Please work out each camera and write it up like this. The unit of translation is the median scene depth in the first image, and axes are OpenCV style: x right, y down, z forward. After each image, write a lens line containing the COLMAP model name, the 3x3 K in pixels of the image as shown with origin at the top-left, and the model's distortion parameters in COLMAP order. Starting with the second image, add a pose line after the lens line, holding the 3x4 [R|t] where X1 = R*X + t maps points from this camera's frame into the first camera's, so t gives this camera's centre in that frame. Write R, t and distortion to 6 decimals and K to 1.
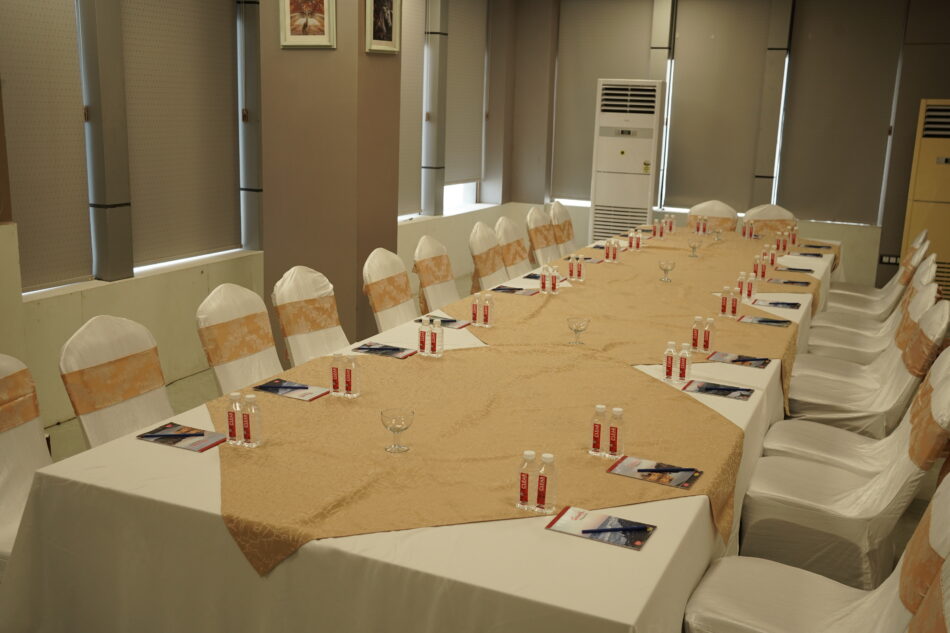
lens RADIAL K [[954.4, 0, 475.0], [0, 954.4, 316.5], [0, 0, 1]] dist [0.003165, 0.034006]
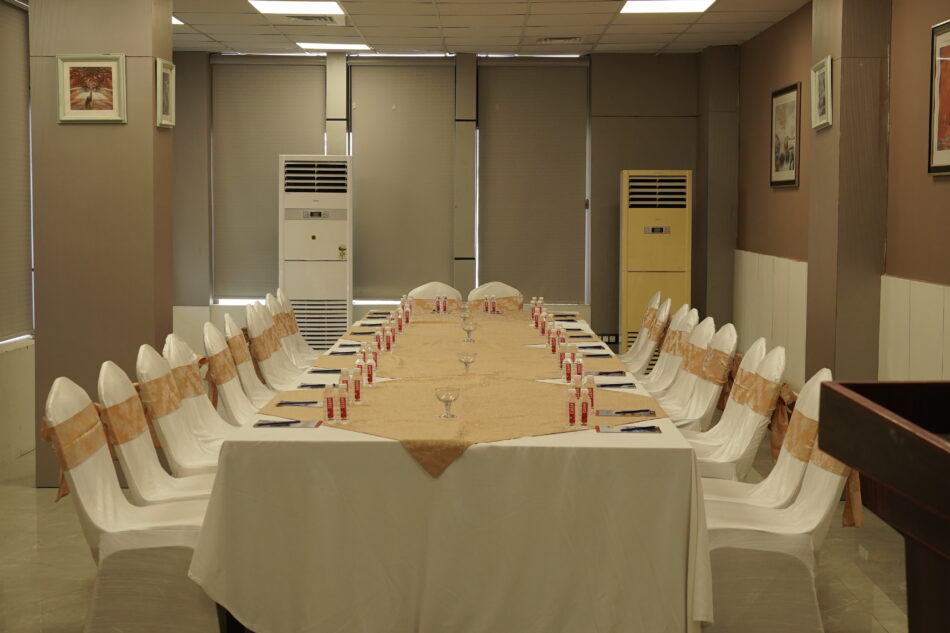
lens RADIAL K [[1466.7, 0, 475.0], [0, 1466.7, 316.5], [0, 0, 1]] dist [-0.015431, 0.026385]
pose [[0.916377, -0.056874, 0.396255, -0.274883], [0.111092, 0.987107, -0.115231, 0.077794], [-0.384593, 0.149616, 0.910881, -0.290423]]
